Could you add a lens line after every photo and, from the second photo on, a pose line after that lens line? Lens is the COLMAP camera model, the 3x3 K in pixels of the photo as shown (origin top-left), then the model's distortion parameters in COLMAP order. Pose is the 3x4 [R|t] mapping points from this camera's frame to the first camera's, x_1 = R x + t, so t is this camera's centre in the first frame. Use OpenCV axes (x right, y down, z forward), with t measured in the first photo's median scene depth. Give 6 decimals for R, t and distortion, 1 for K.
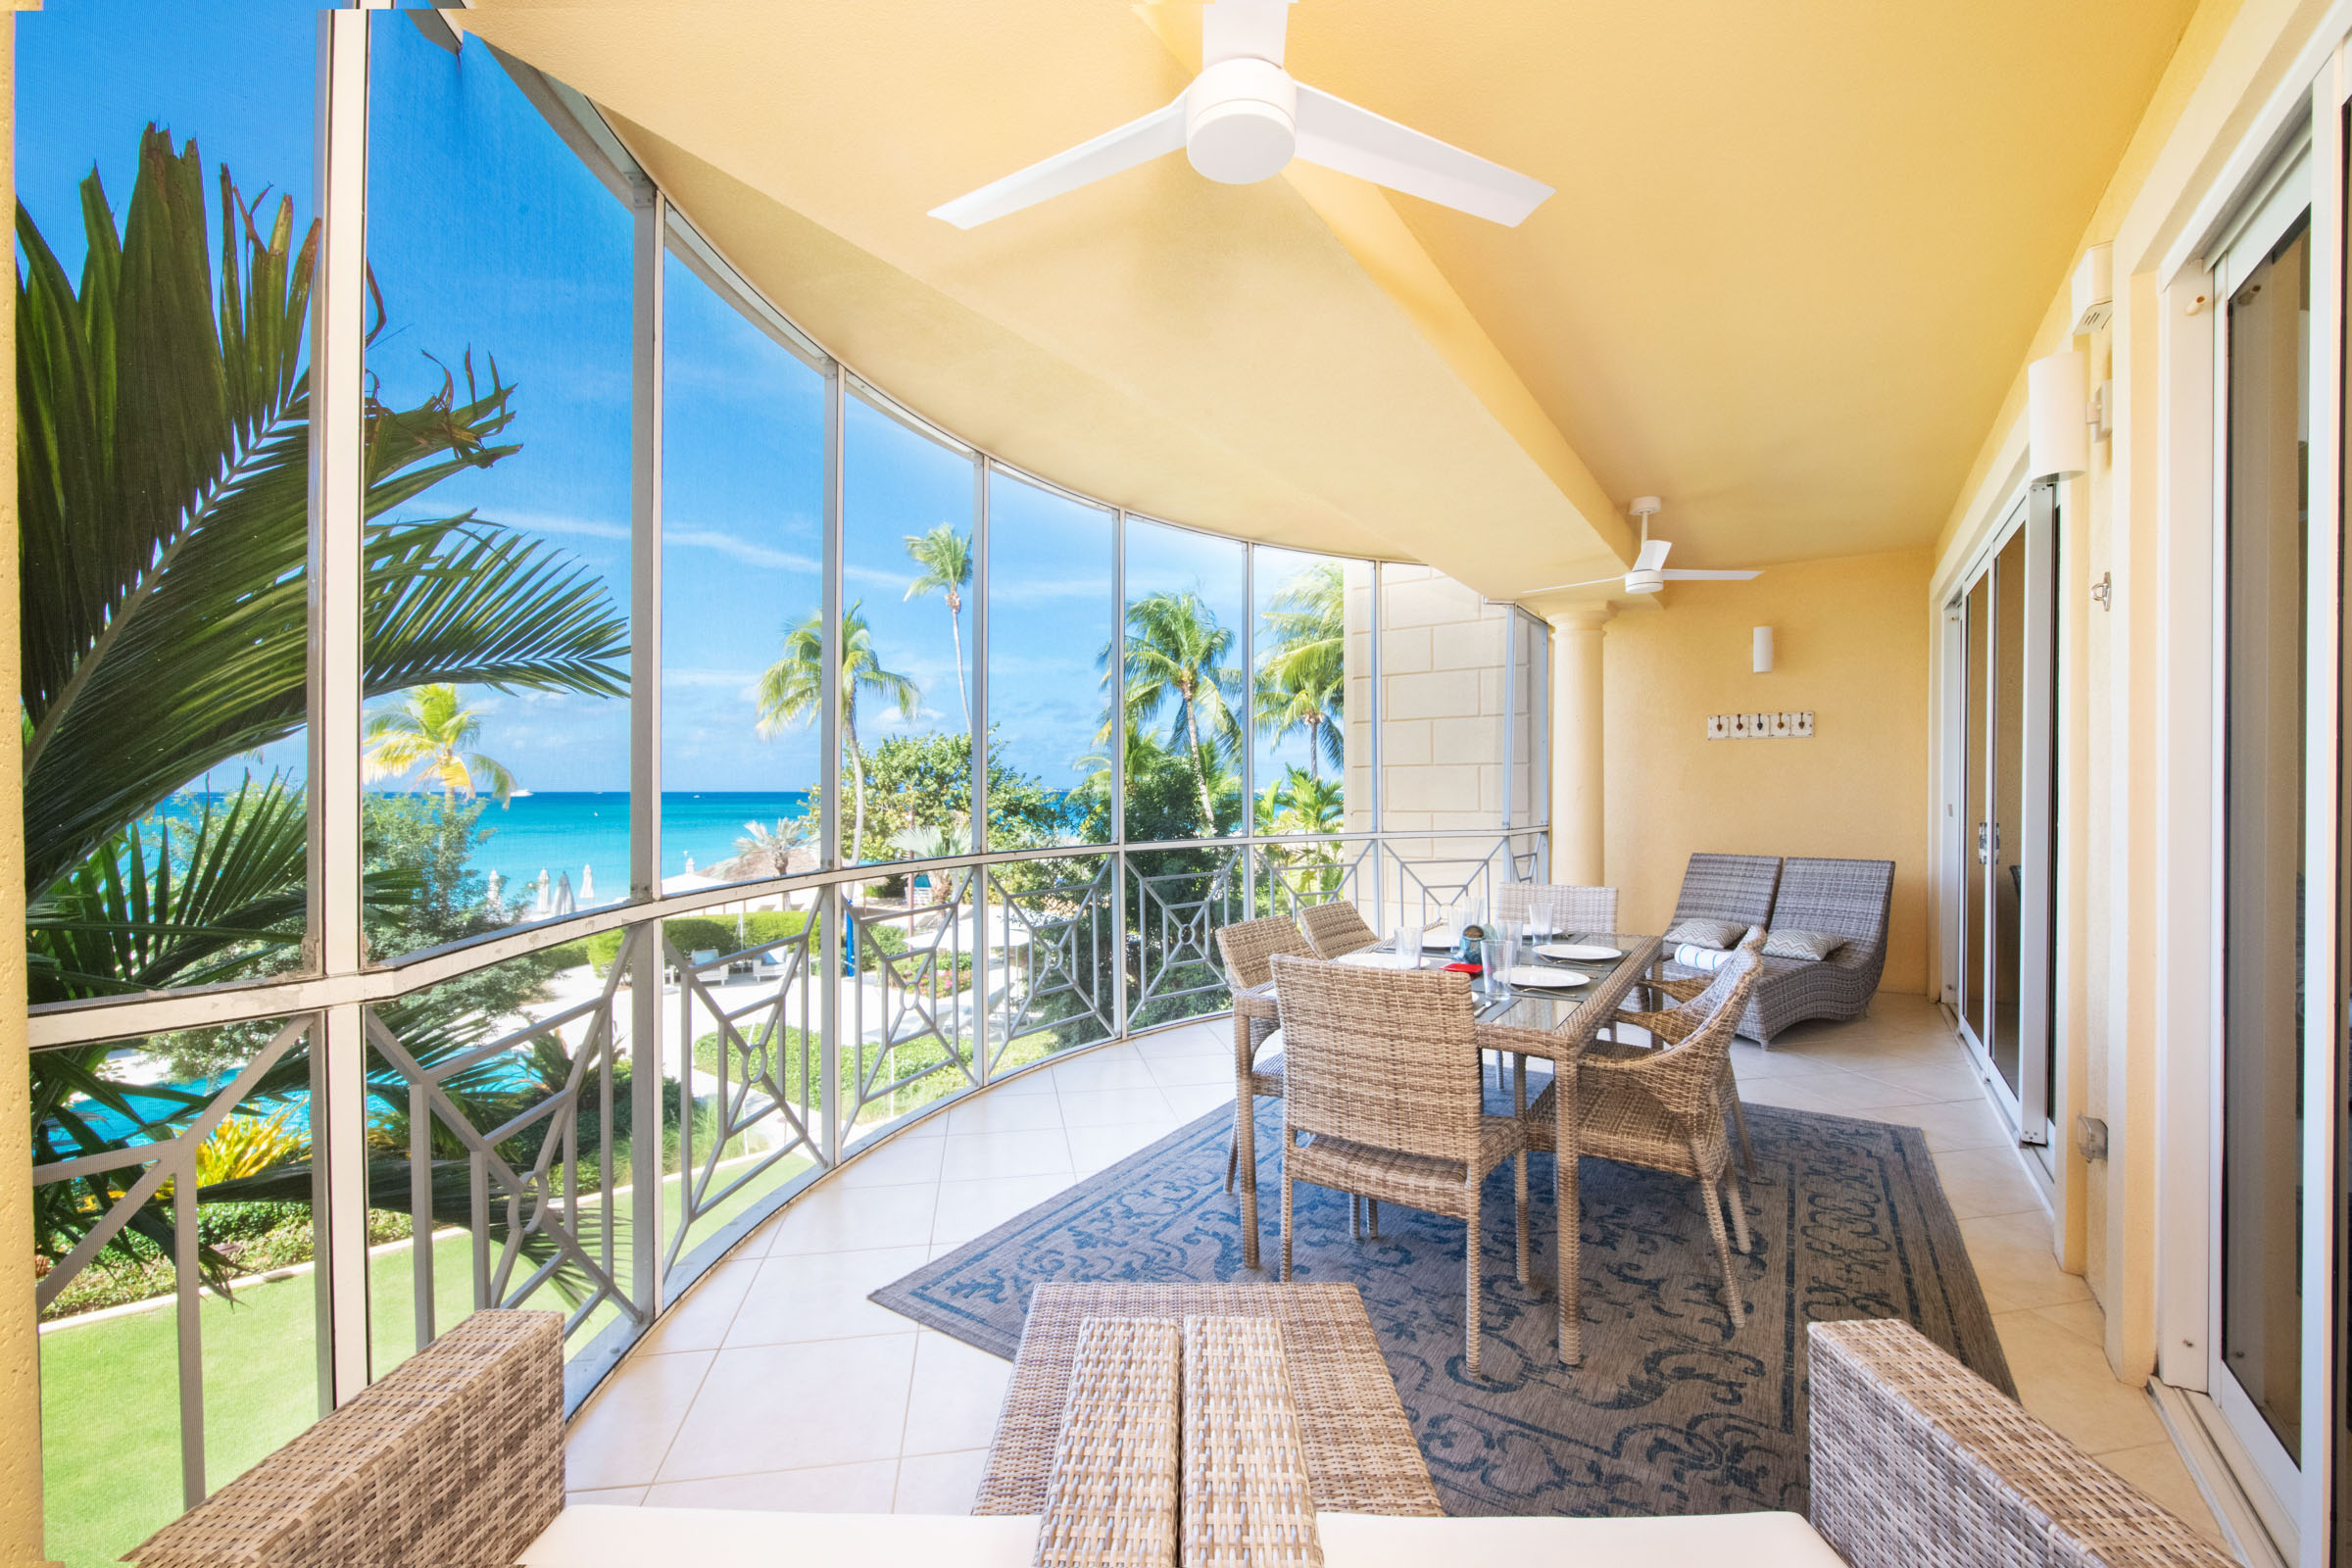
lens RADIAL K [[918.2, 0, 1172.0], [0, 918.2, 797.8], [0, 0, 1]] dist [0.014295, -0.000391]
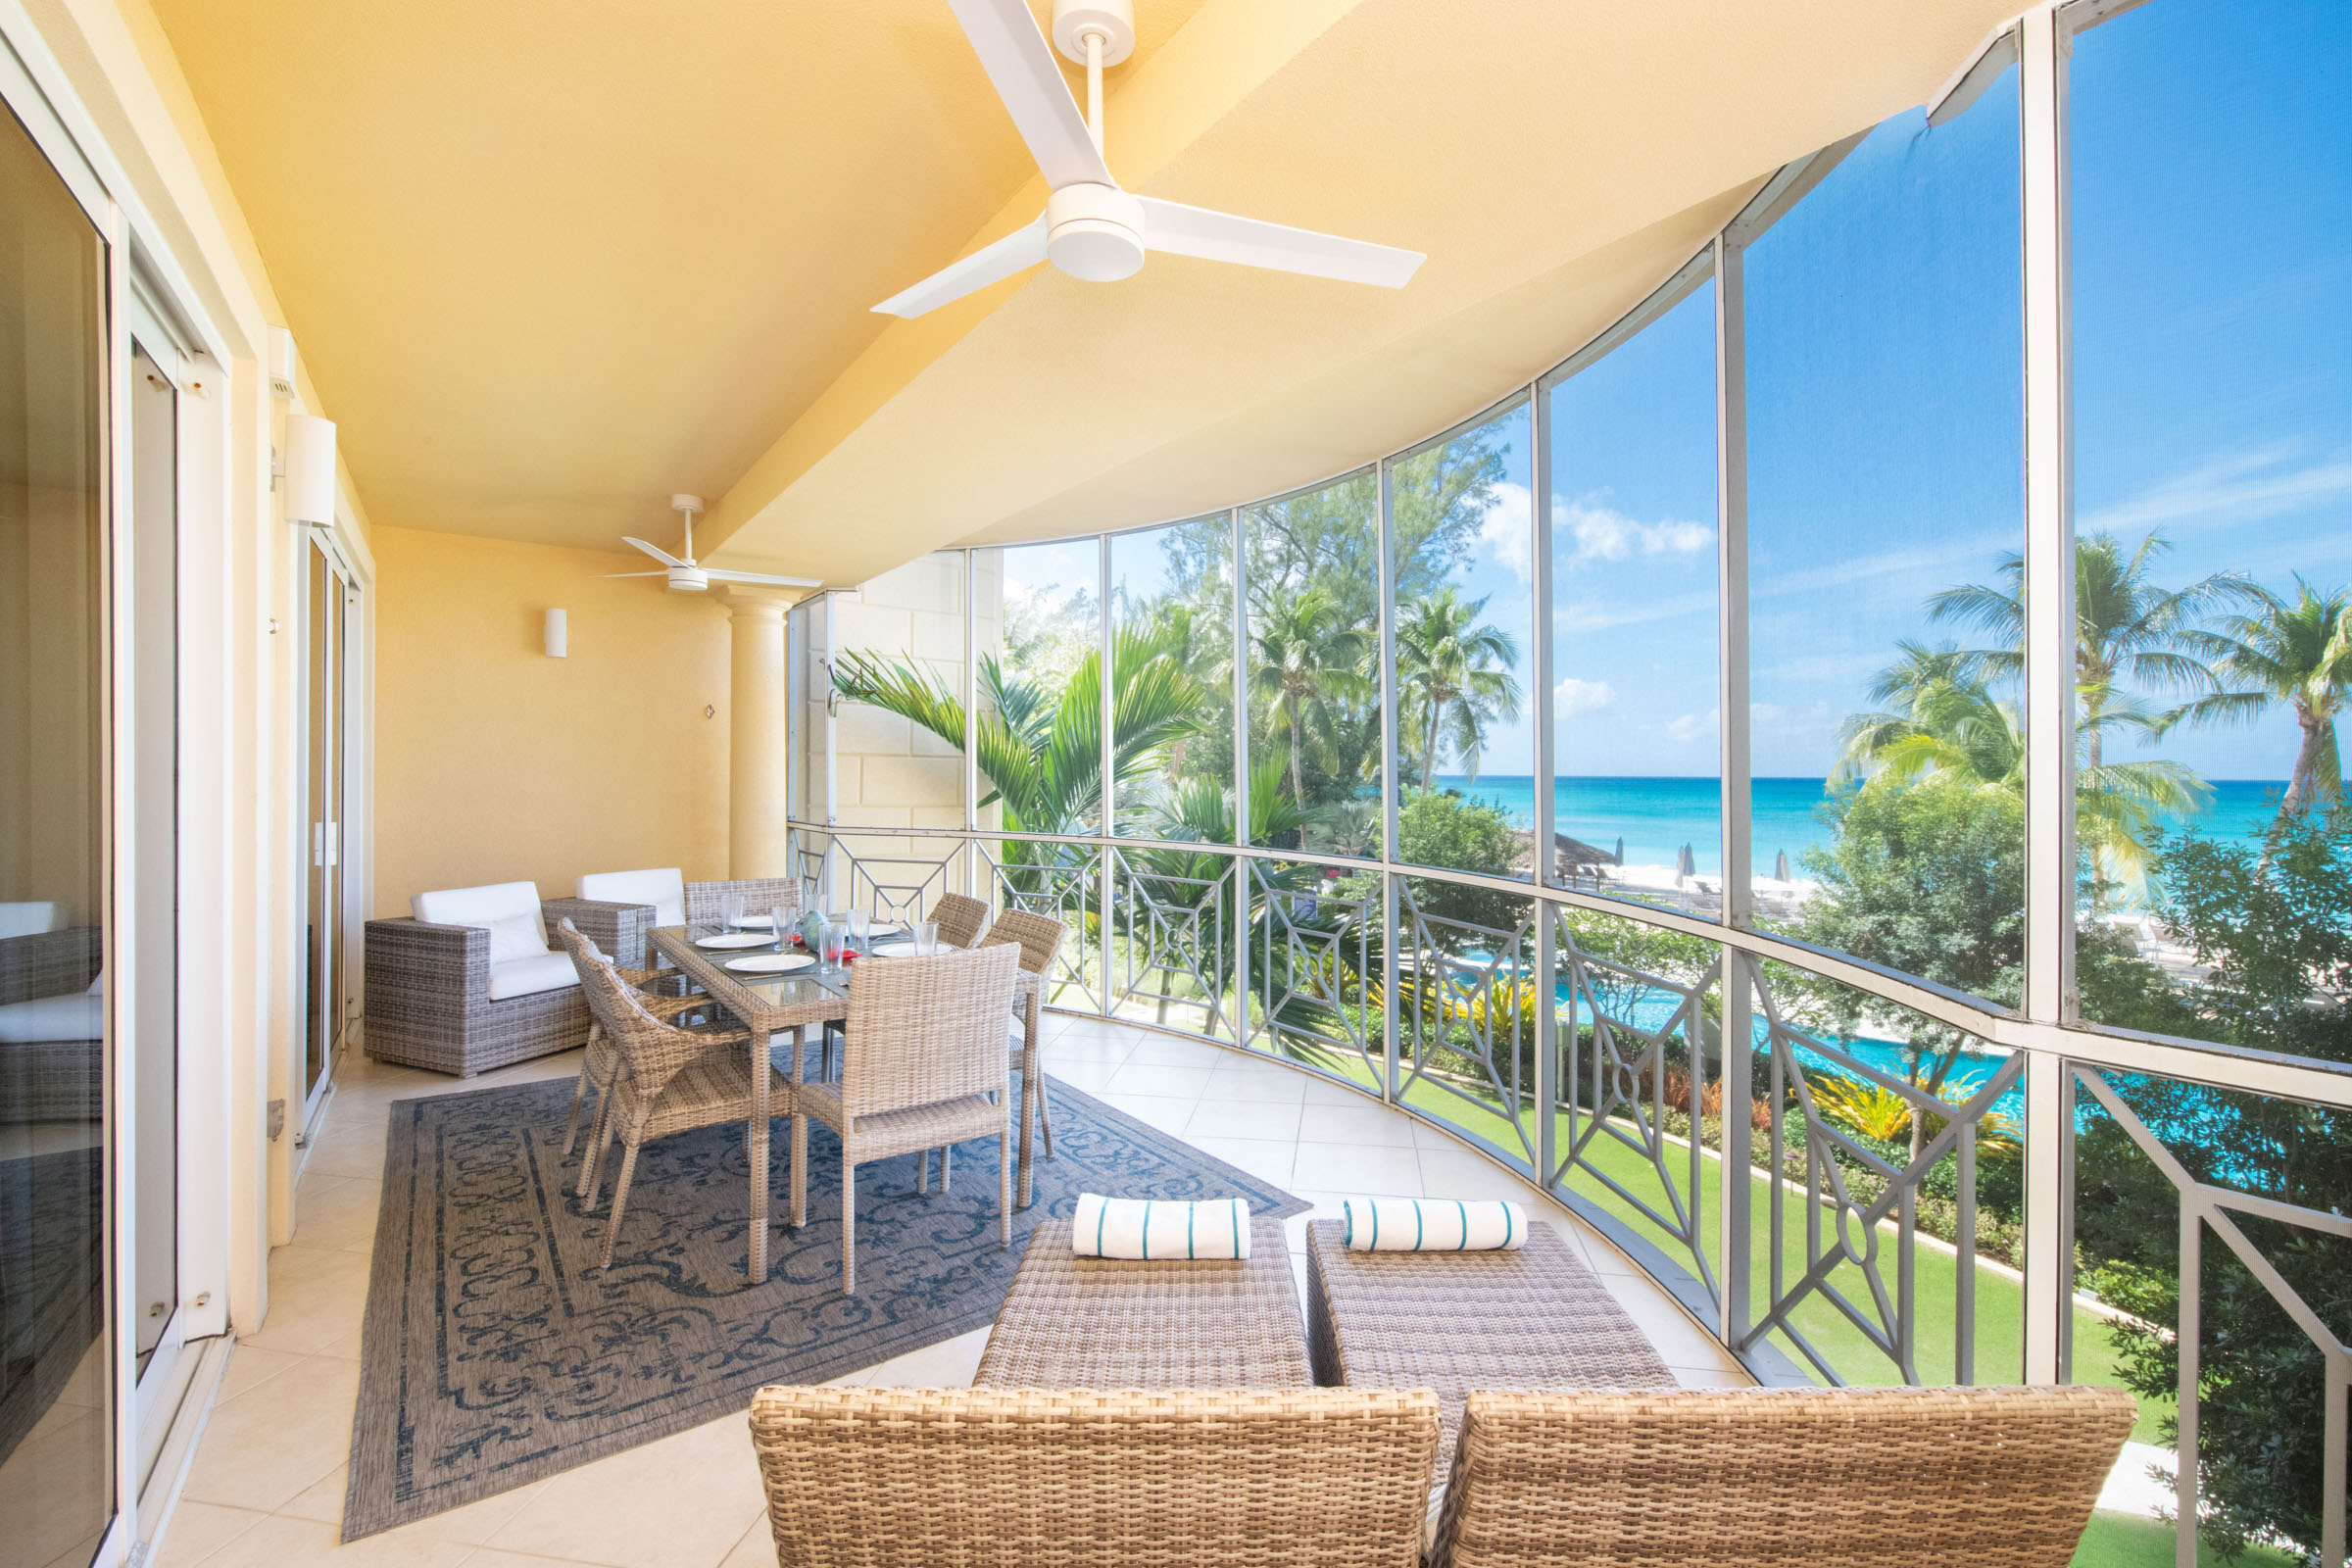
lens RADIAL K [[950.3, 0, 1173.8], [0, 950.3, 778.5], [0, 0, 1]] dist [0.002862, -0.000544]
pose [[-0.319065, 0.004282, -0.947723, 0.706953], [-0.013946, 0.999860, 0.009213, -0.016948], [0.947630, 0.016156, -0.318960, 0.969577]]
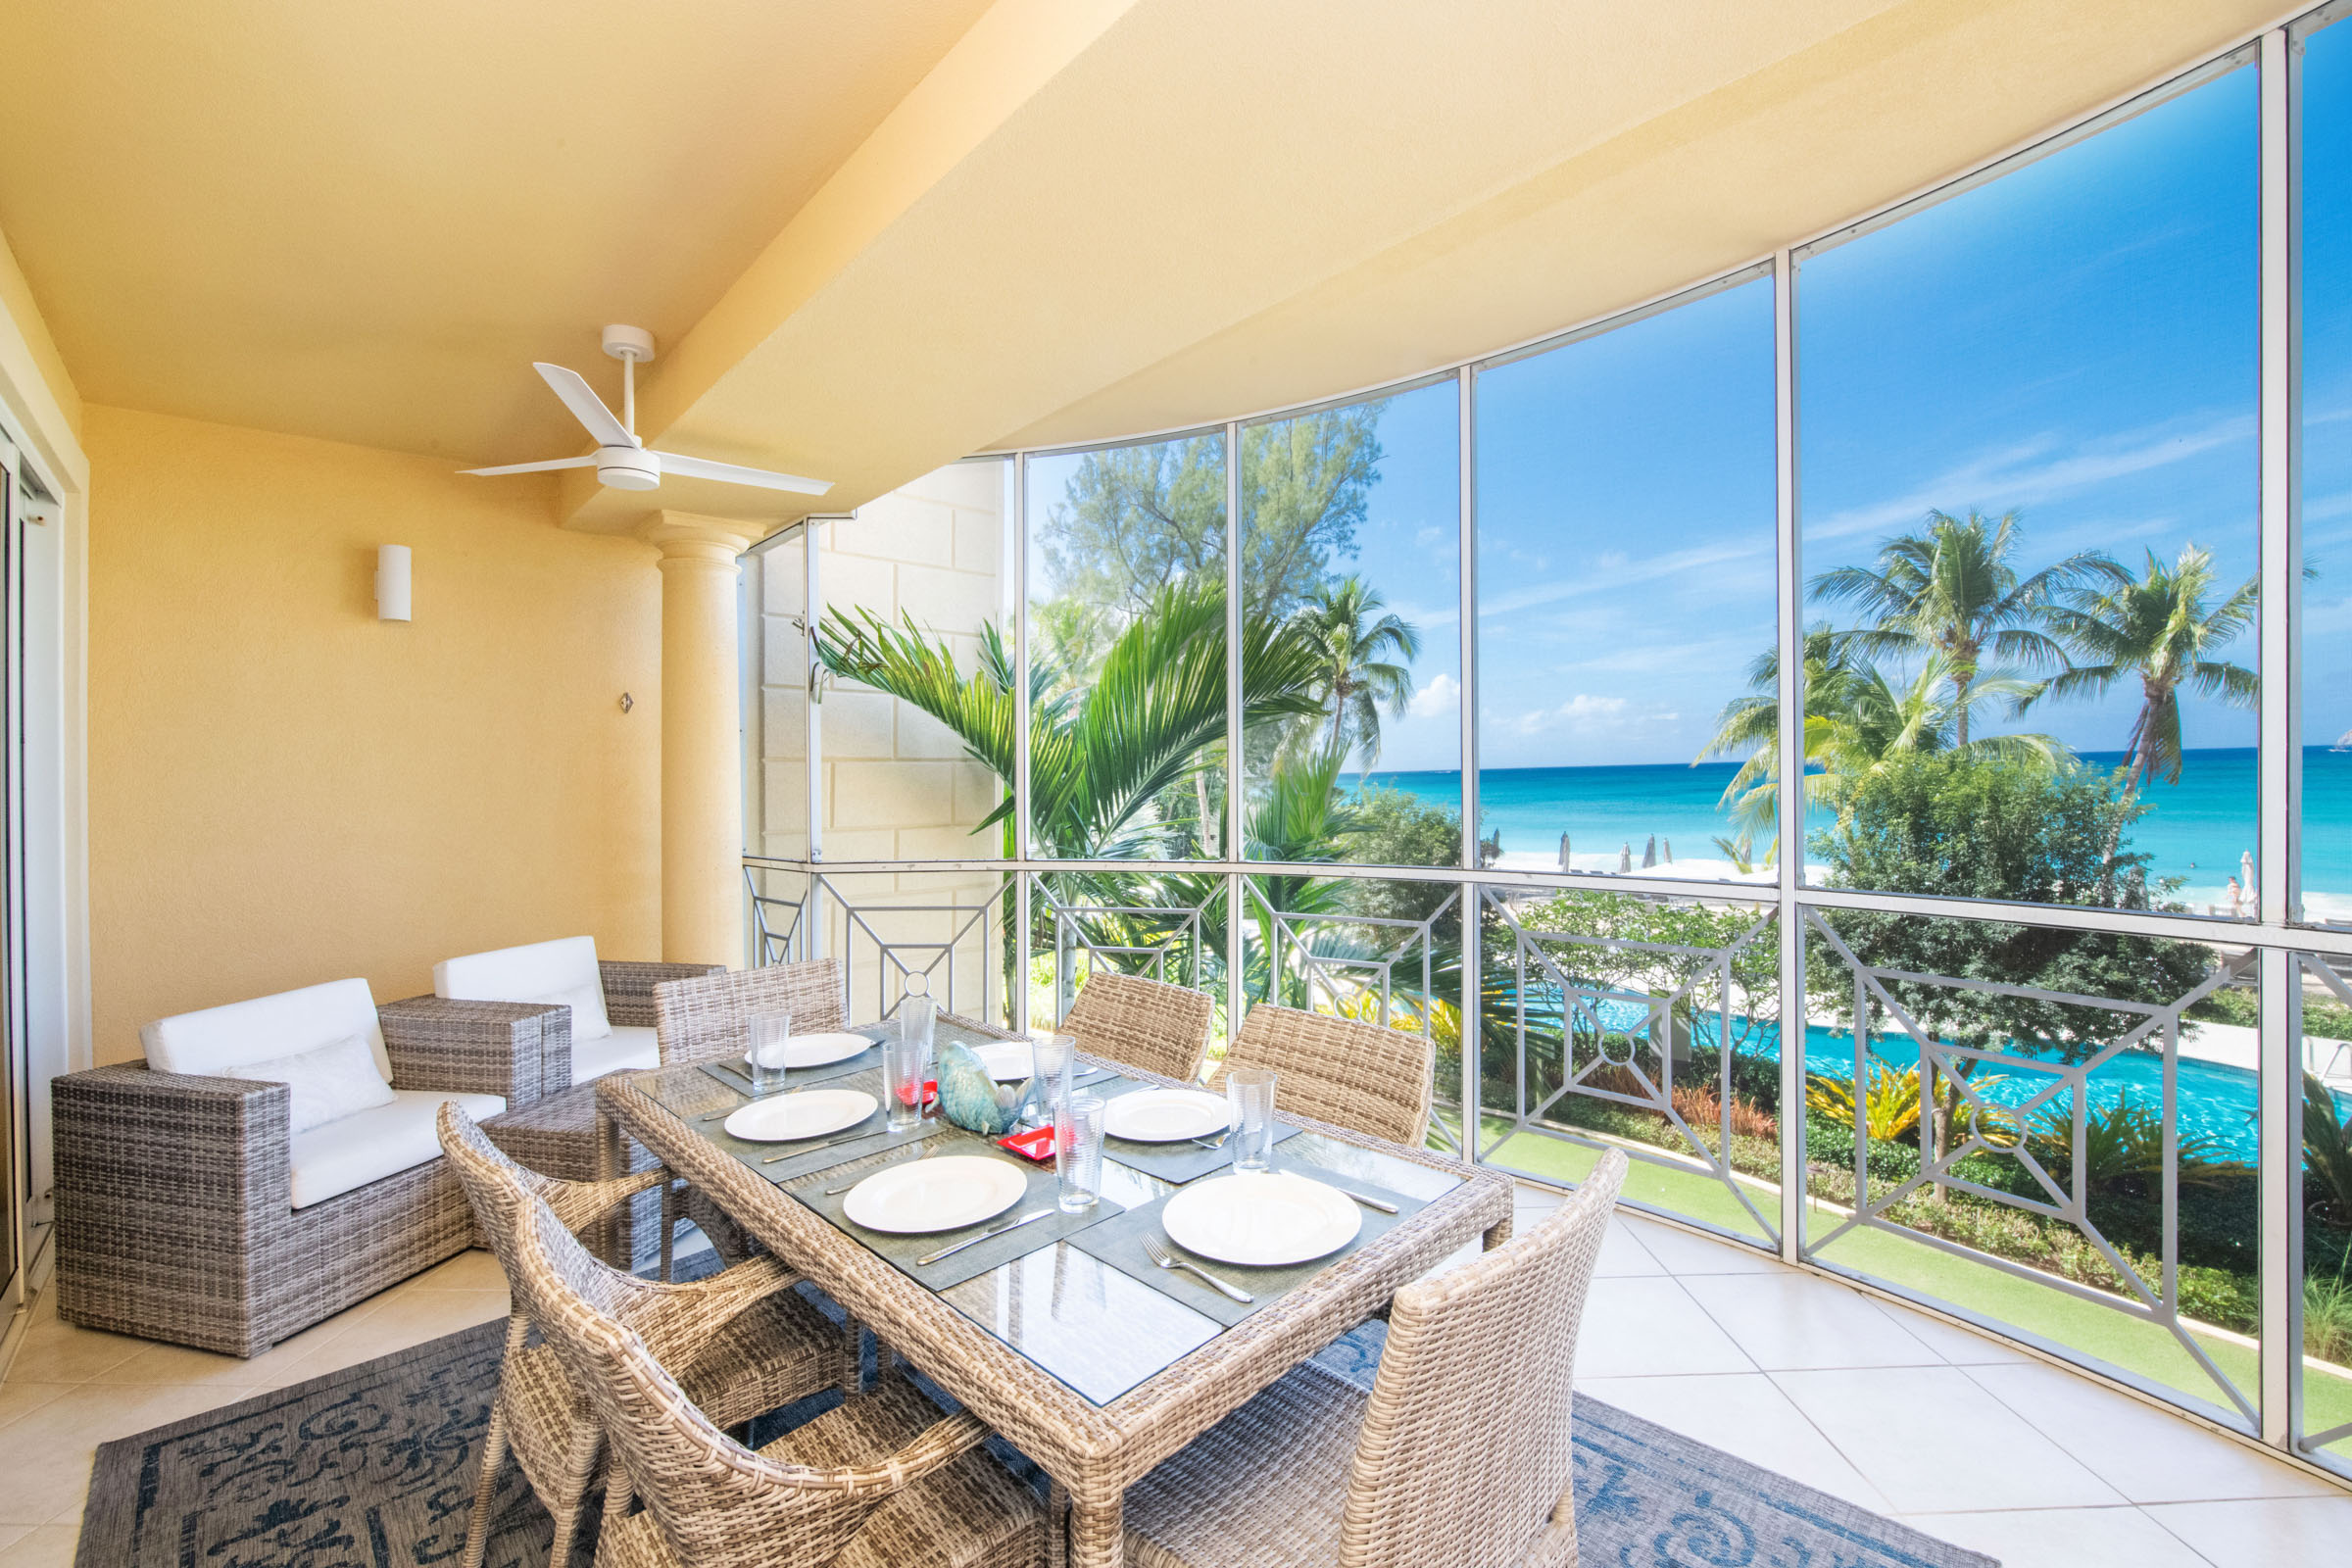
lens RADIAL K [[1001.6, 0, 1135.8], [0, 1001.6, 758.1], [0, 0, 1]] dist [0.000669, -0.001915]
pose [[-0.246569, -0.010022, -0.969073, 0.690650], [0.018297, 0.999720, -0.014994, -0.016588], [0.968952, -0.021428, -0.246317, 0.947251]]
